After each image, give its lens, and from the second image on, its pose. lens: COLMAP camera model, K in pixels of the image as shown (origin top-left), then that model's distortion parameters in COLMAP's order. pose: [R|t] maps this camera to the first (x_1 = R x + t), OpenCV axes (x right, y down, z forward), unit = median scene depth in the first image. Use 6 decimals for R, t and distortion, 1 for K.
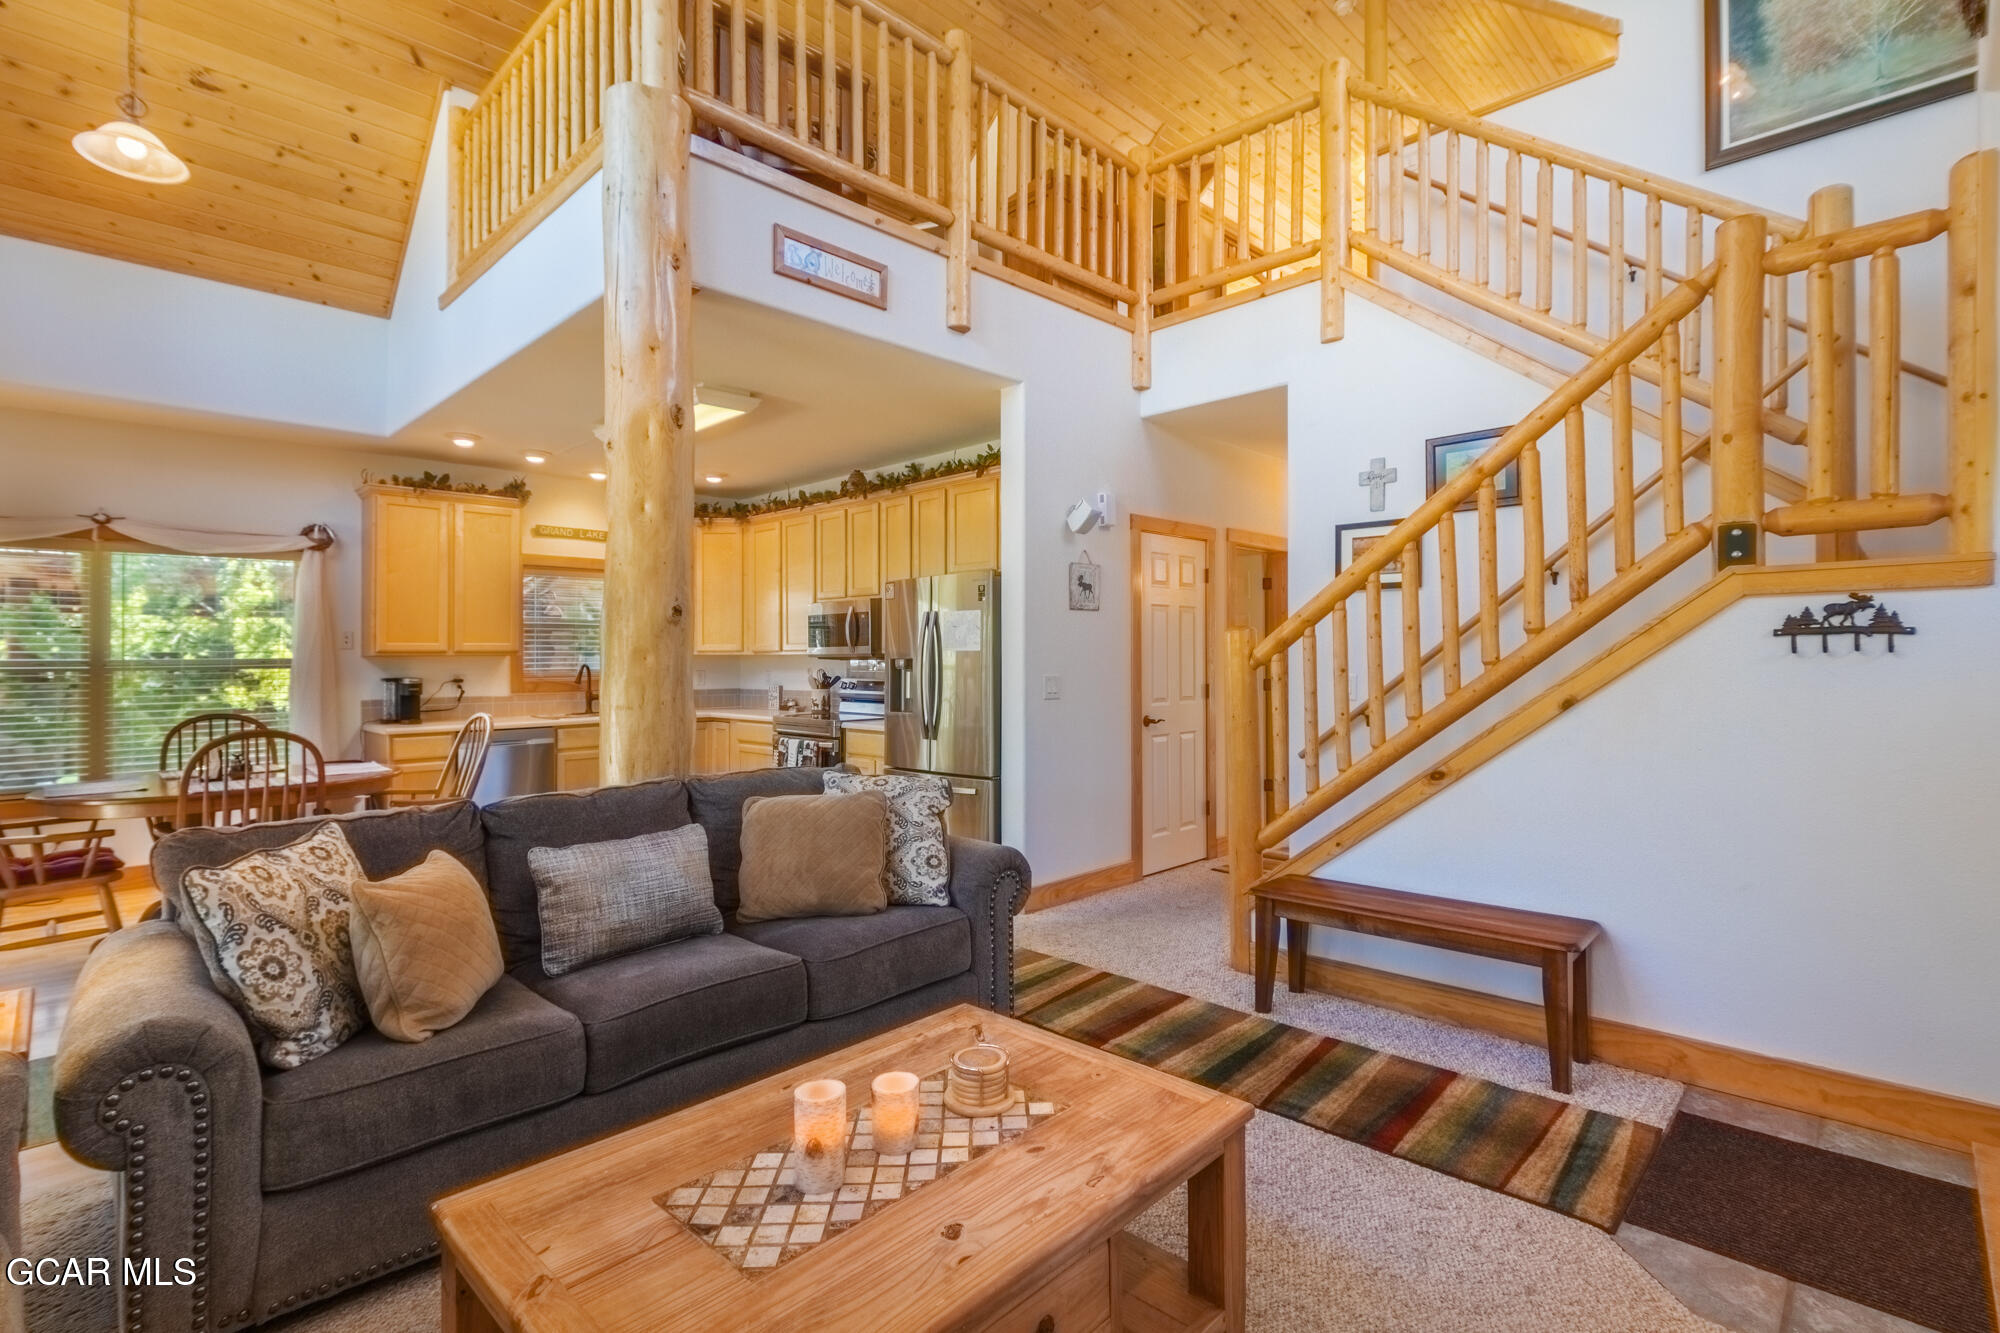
lens RADIAL K [[937.0, 0, 989.6], [0, 937.0, 670.6], [0, 0, 1]] dist [-0.008399, 0.000041]
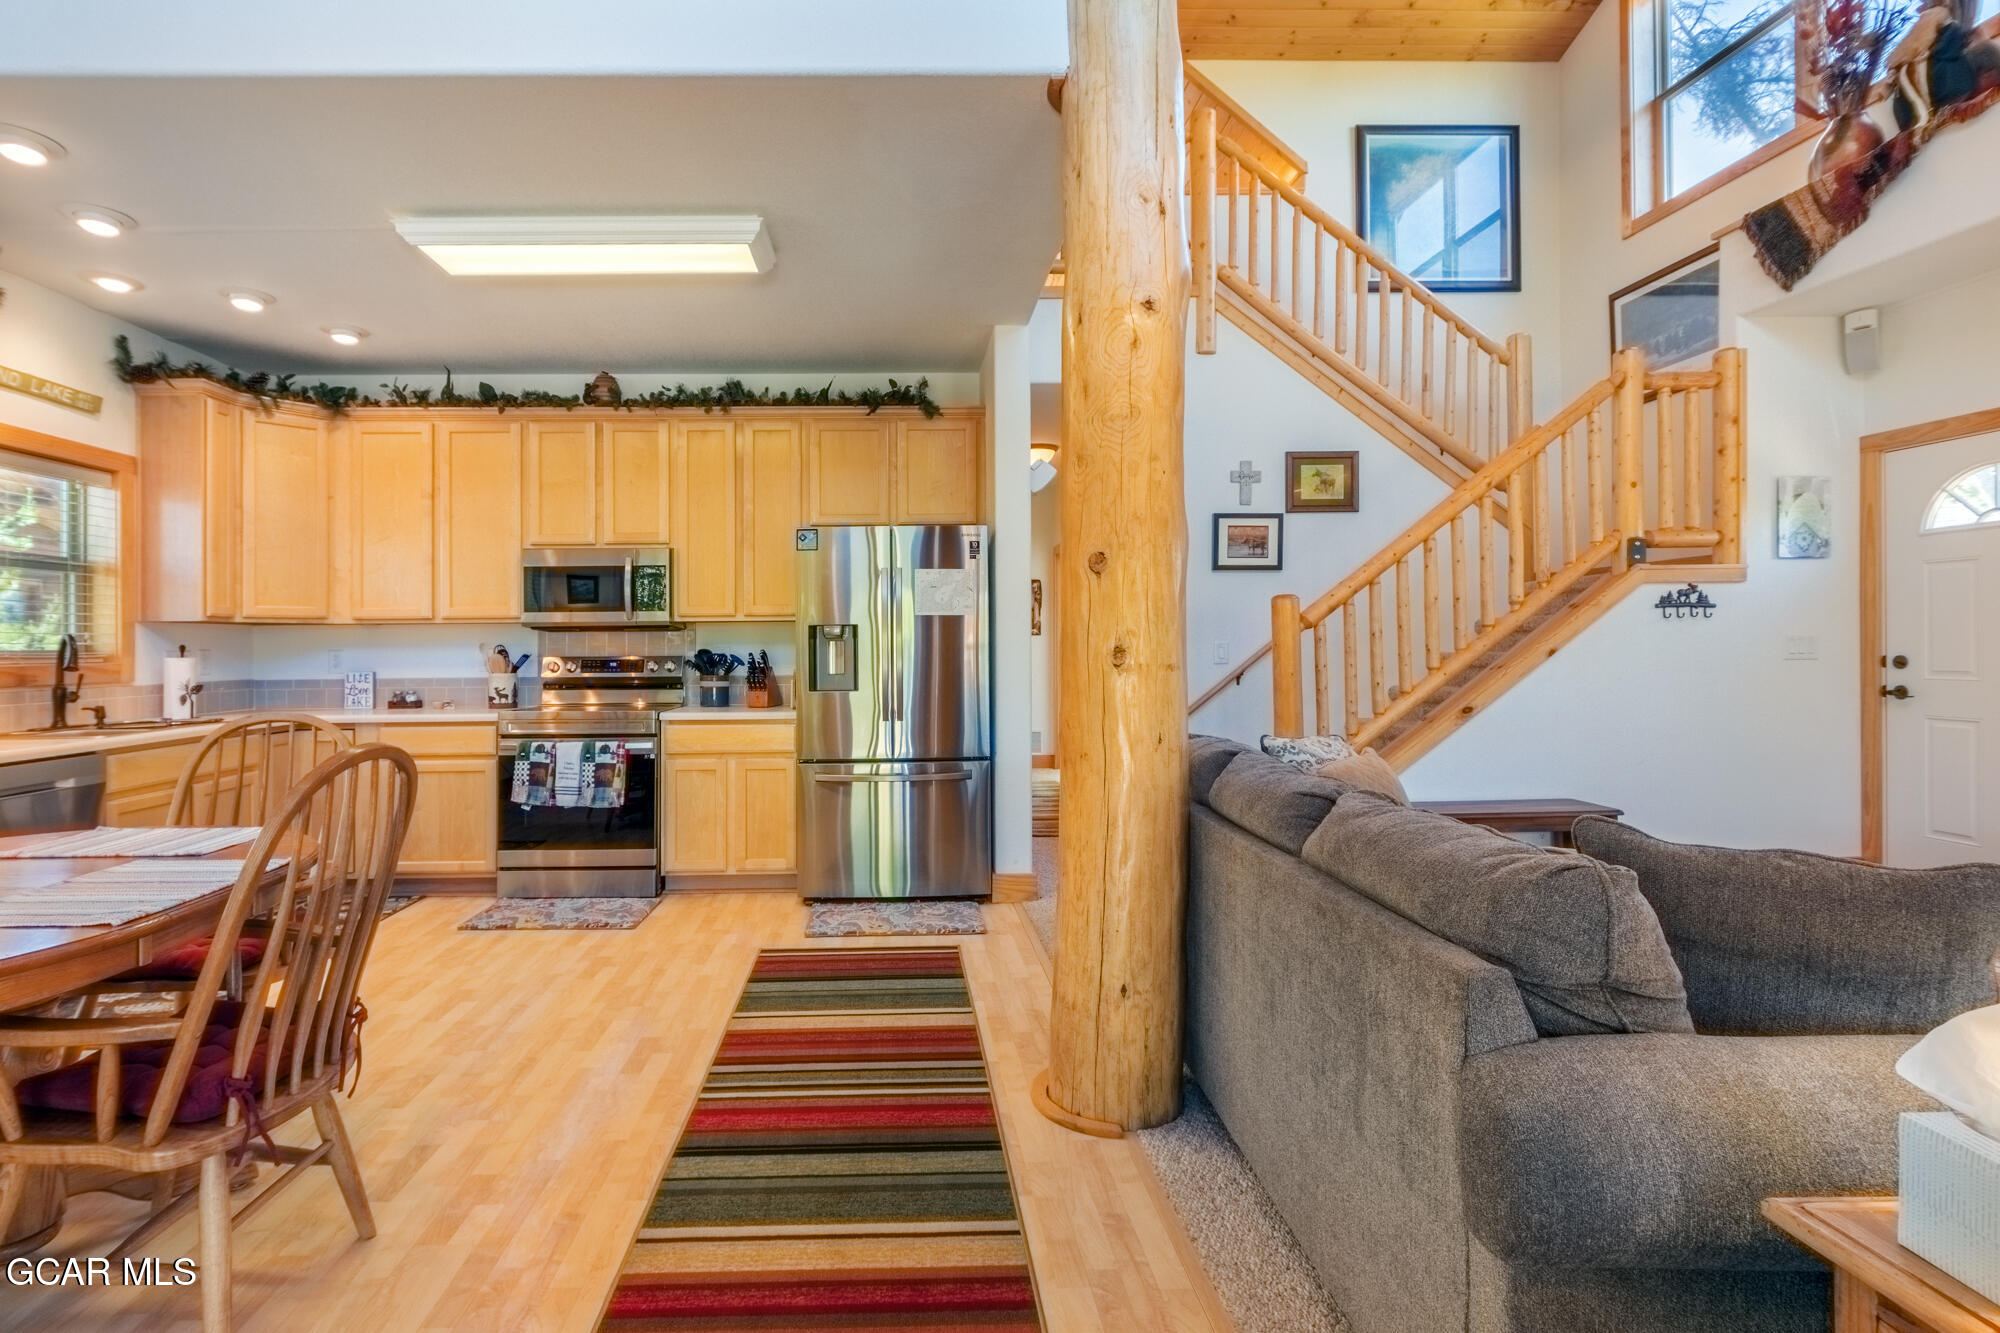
lens RADIAL K [[937.0, 0, 916.0], [0, 937.0, 652.2], [0, 0, 1]] dist [-0.008399, 0.000041]
pose [[0.696760, -0.004359, 0.717292, -0.542969], [0.014066, 0.999872, -0.007586, 0.015624], [-0.717167, 0.015375, 0.696732, 0.334237]]
